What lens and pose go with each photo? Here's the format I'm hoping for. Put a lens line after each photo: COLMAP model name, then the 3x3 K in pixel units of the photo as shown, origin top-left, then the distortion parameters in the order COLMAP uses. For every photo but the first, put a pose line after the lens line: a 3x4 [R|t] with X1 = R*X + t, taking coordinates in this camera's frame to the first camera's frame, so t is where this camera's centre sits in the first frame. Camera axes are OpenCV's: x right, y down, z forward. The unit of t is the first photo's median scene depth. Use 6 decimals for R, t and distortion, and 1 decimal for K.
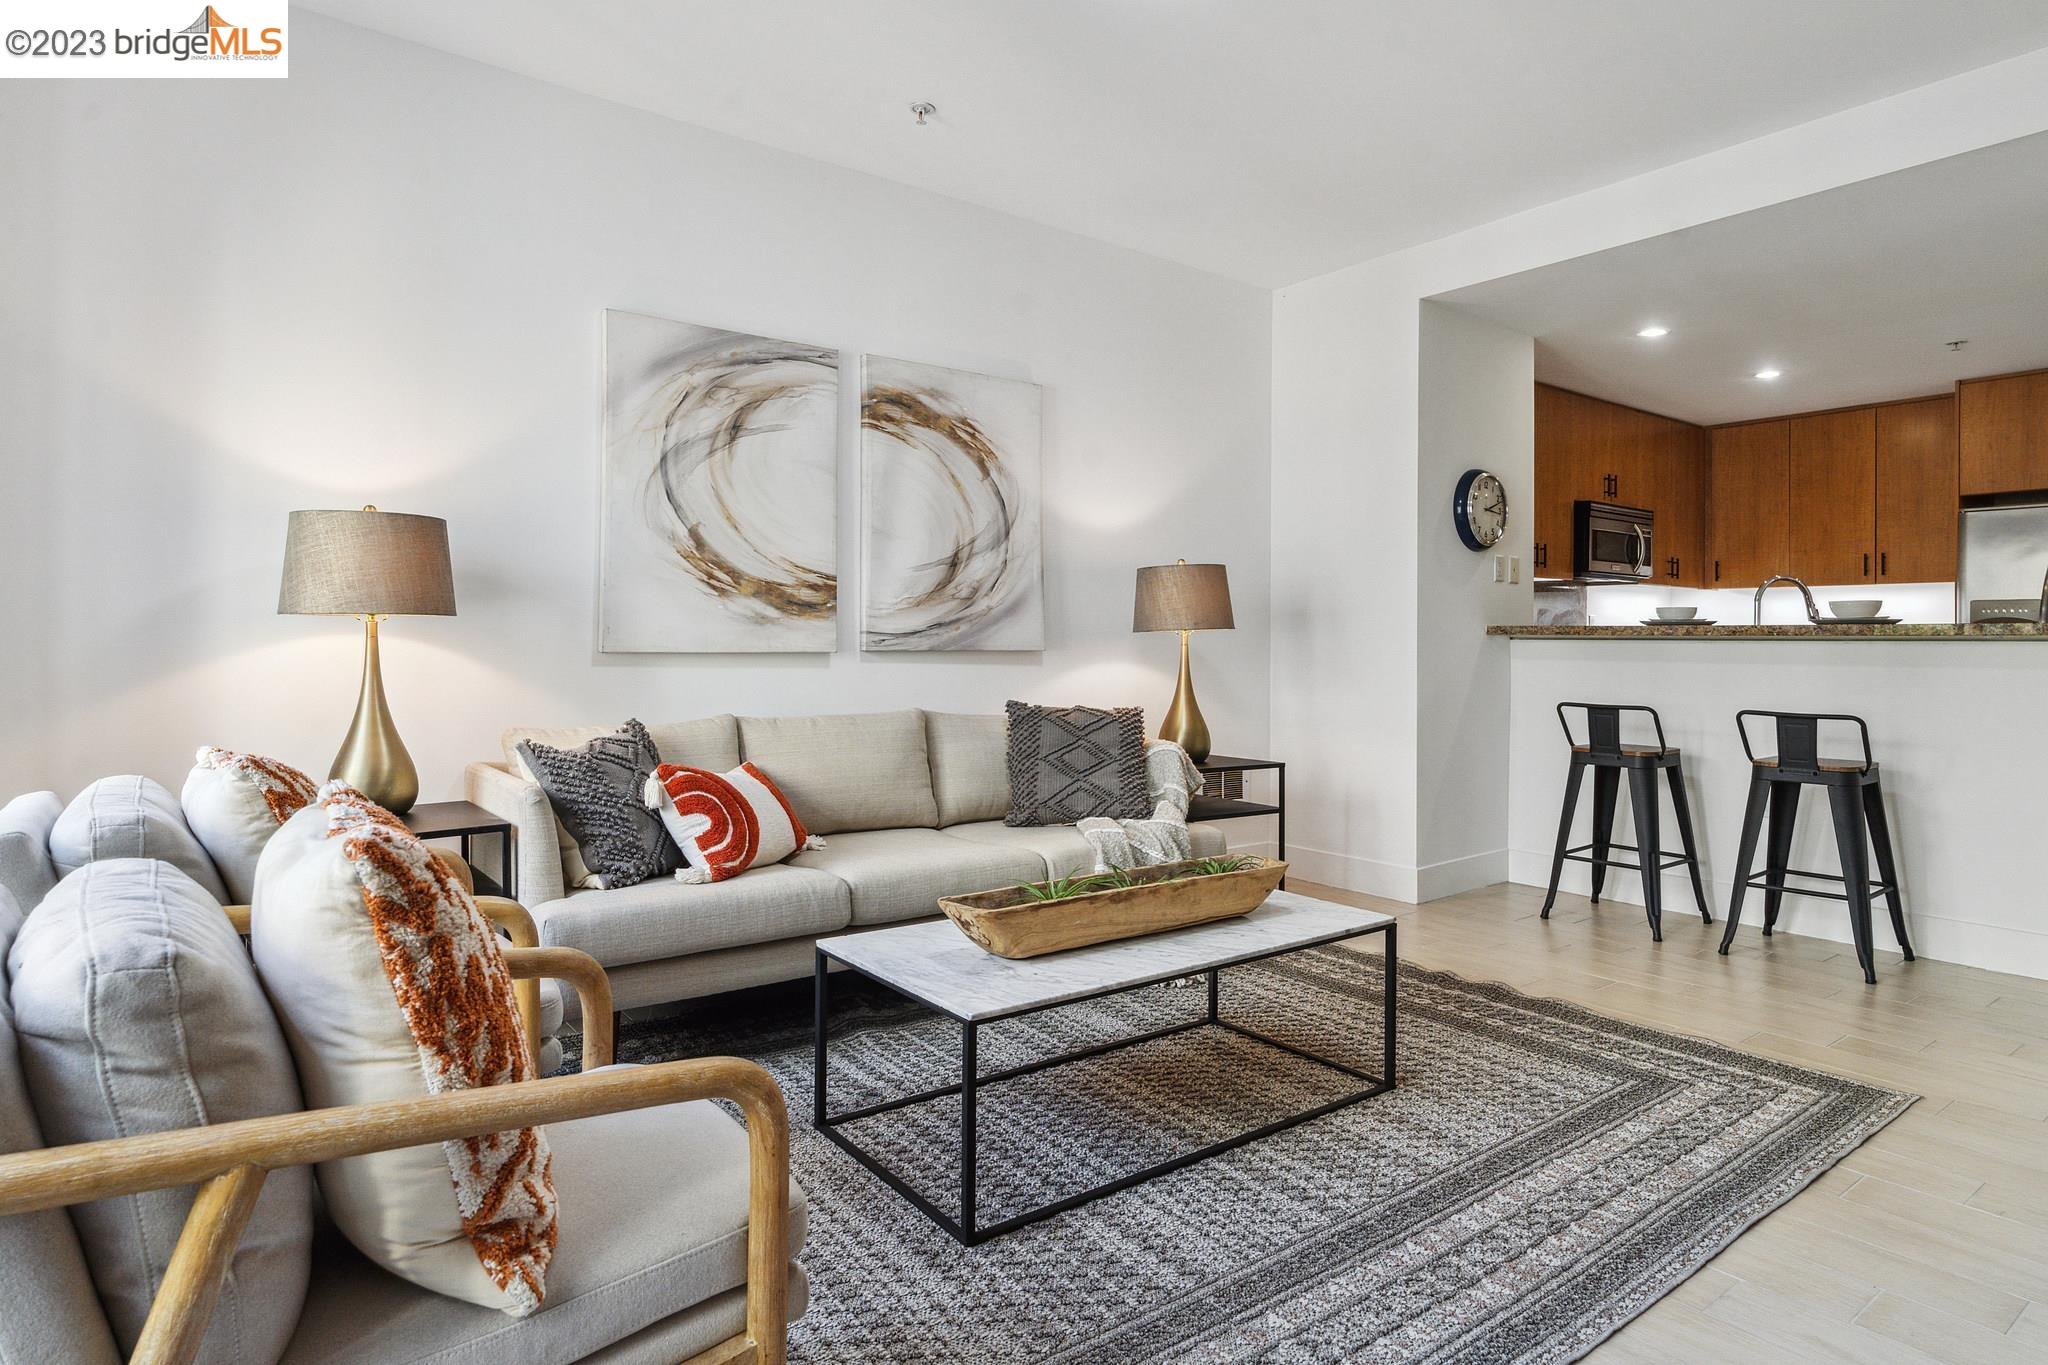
lens RADIAL K [[1129.8, 0, 1013.7], [0, 1129.8, 641.6], [0, 0, 1]] dist [-0.003838, -0.001430]
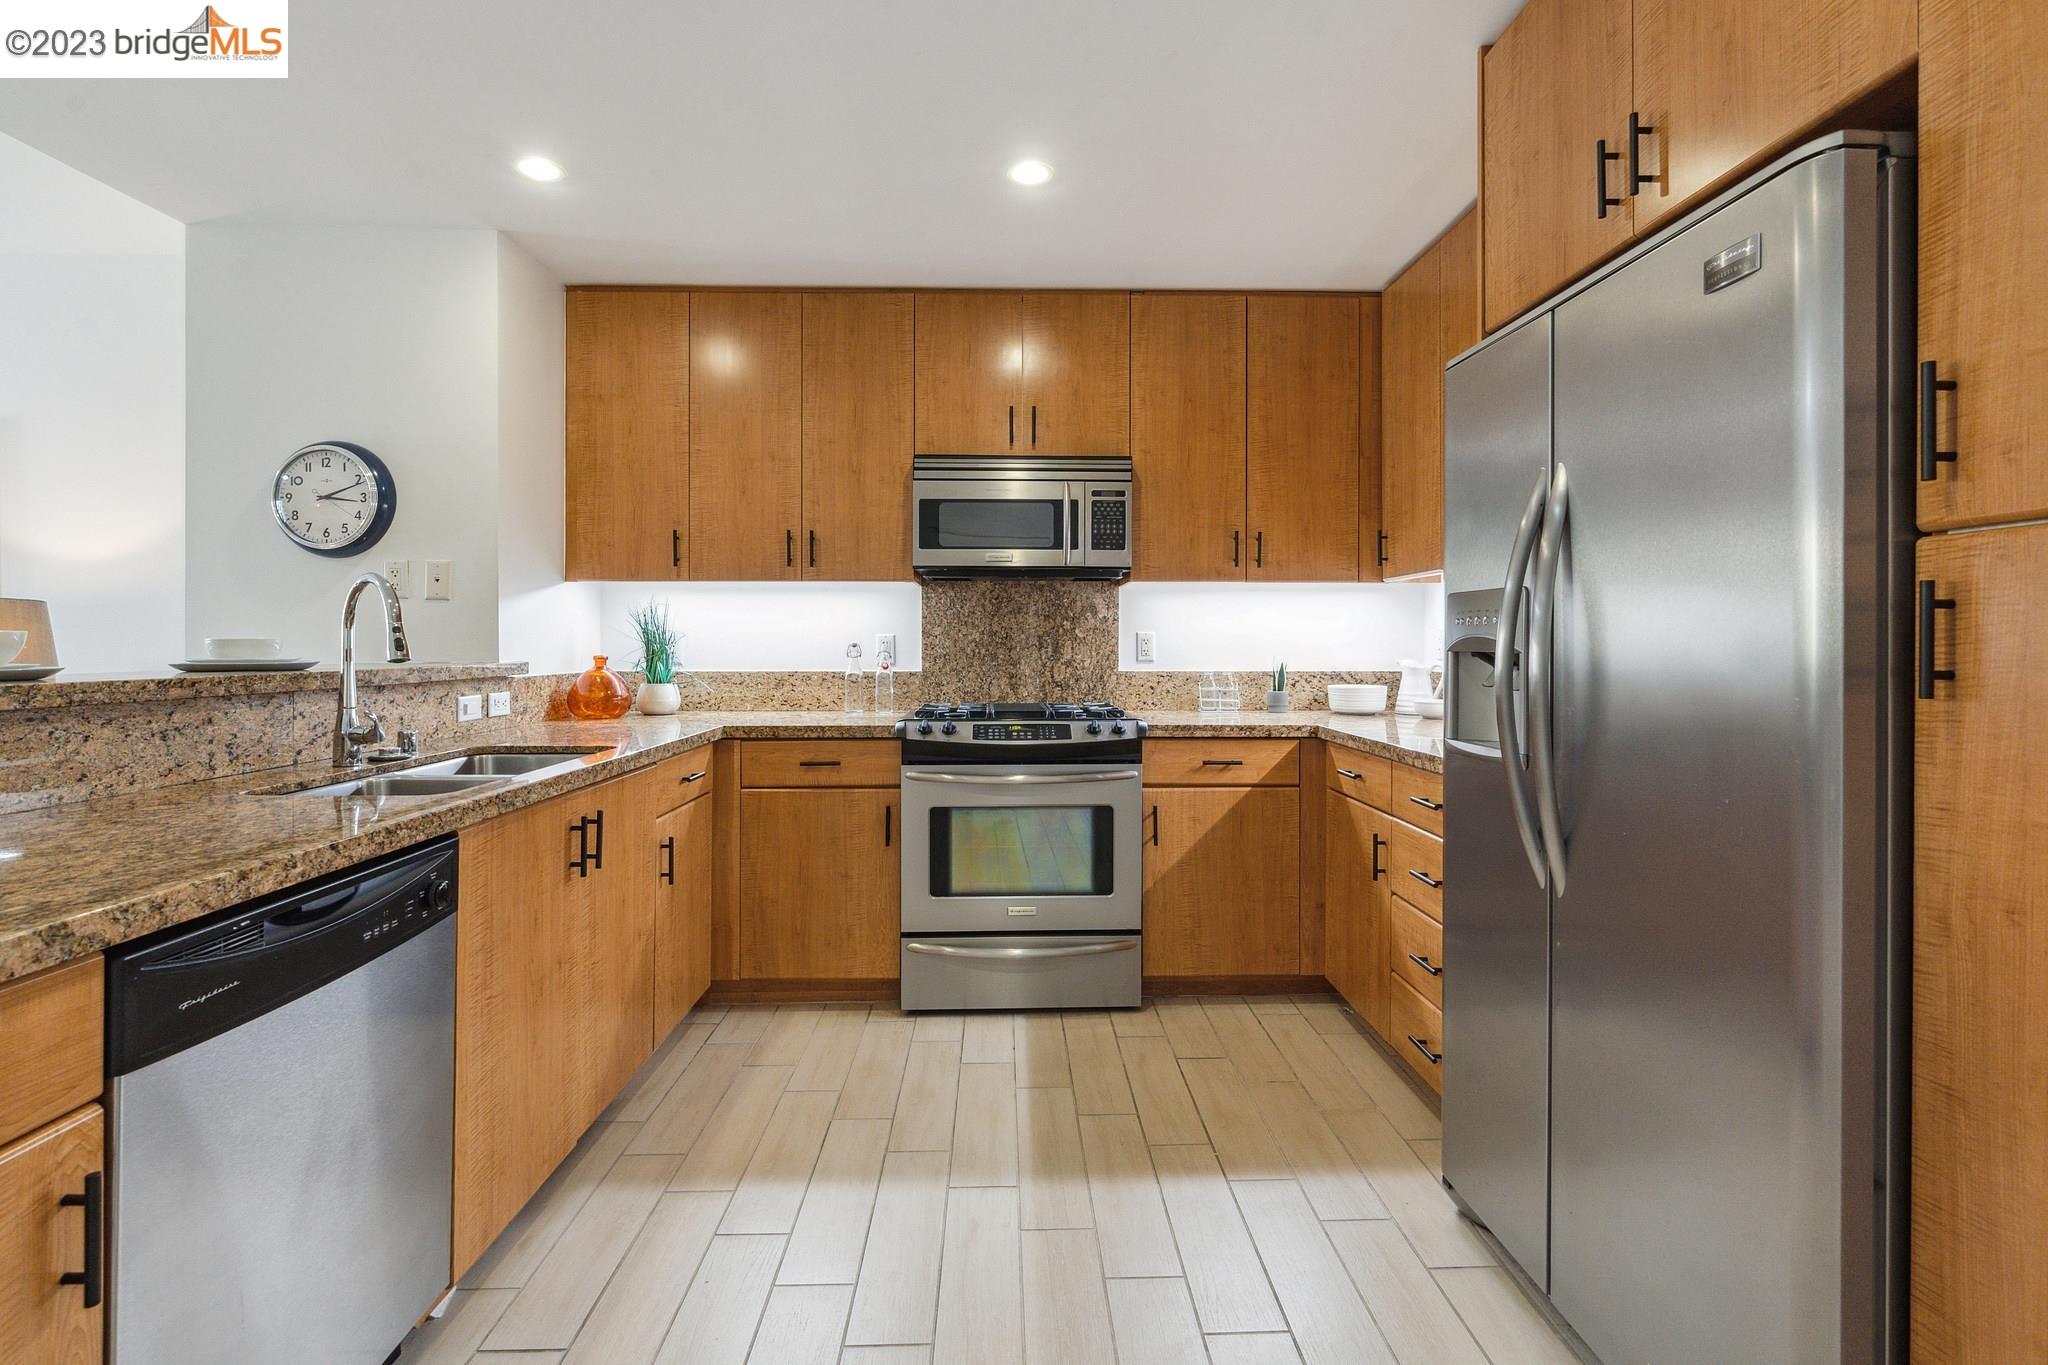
lens RADIAL K [[936.0, 0, 1023.5], [0, 936.0, 642.1], [0, 0, 1]] dist [-0.016782, 0.000274]
pose [[0.814591, -0.004872, -0.580015, 0.824164], [0.004449, 0.999988, -0.002152, -0.017774], [0.580018, -0.000828, 0.814603, 0.582647]]
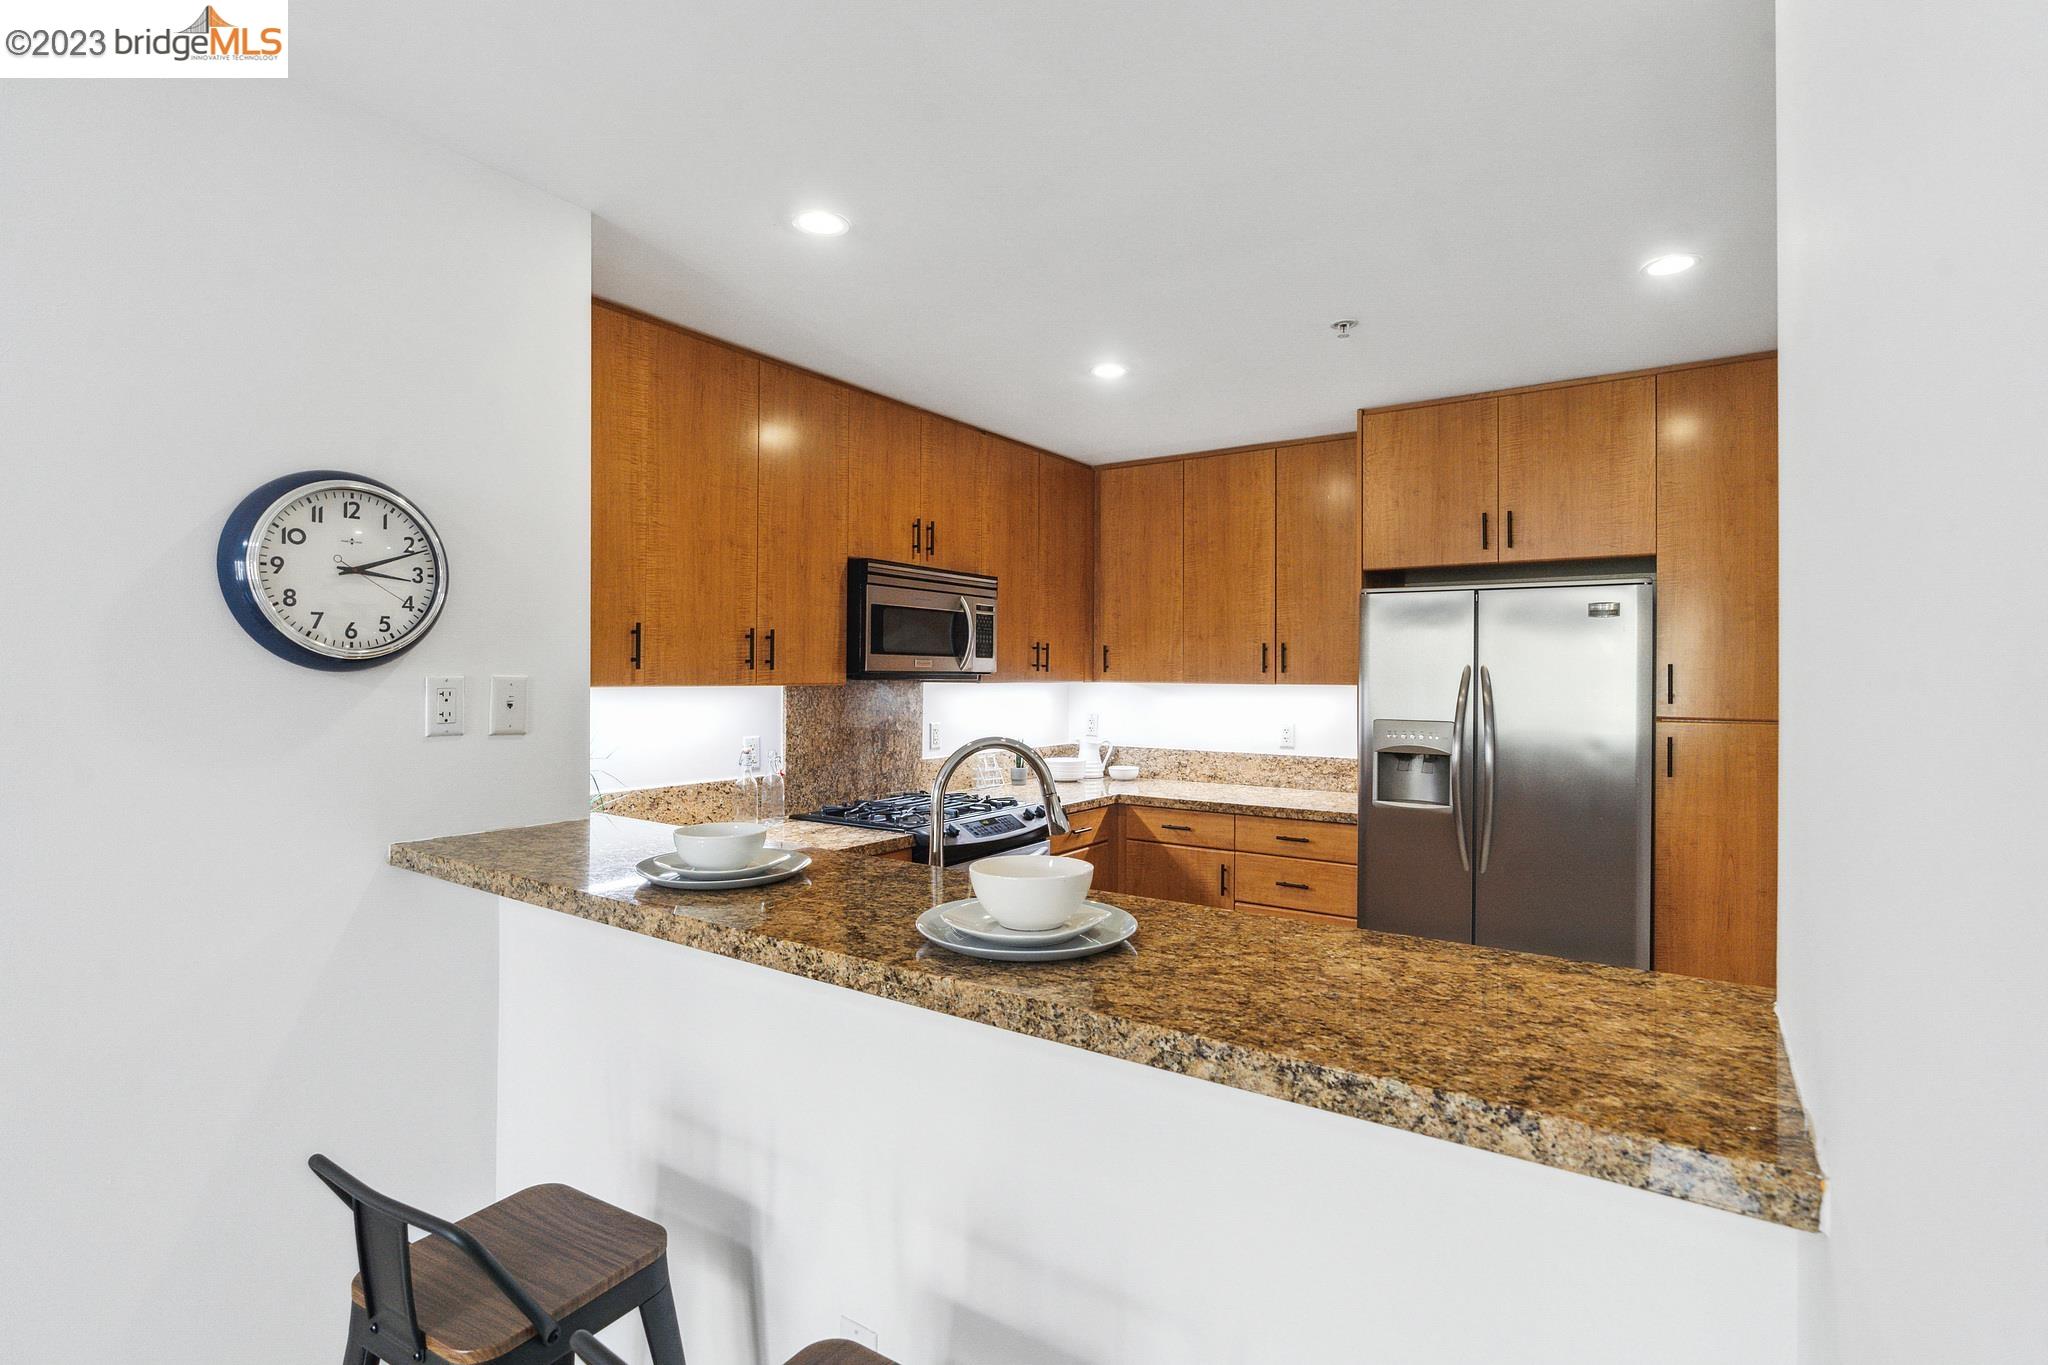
lens RADIAL K [[995.1, 0, 1029.8], [0, 995.1, 674.7], [0, 0, 1]] dist [-0.003413, 0.000019]
pose [[0.944815, 0.000063, 0.327606, 0.397183], [-0.001863, 0.999985, 0.005181, -0.060772], [-0.327600, -0.005505, 0.944800, 0.431567]]
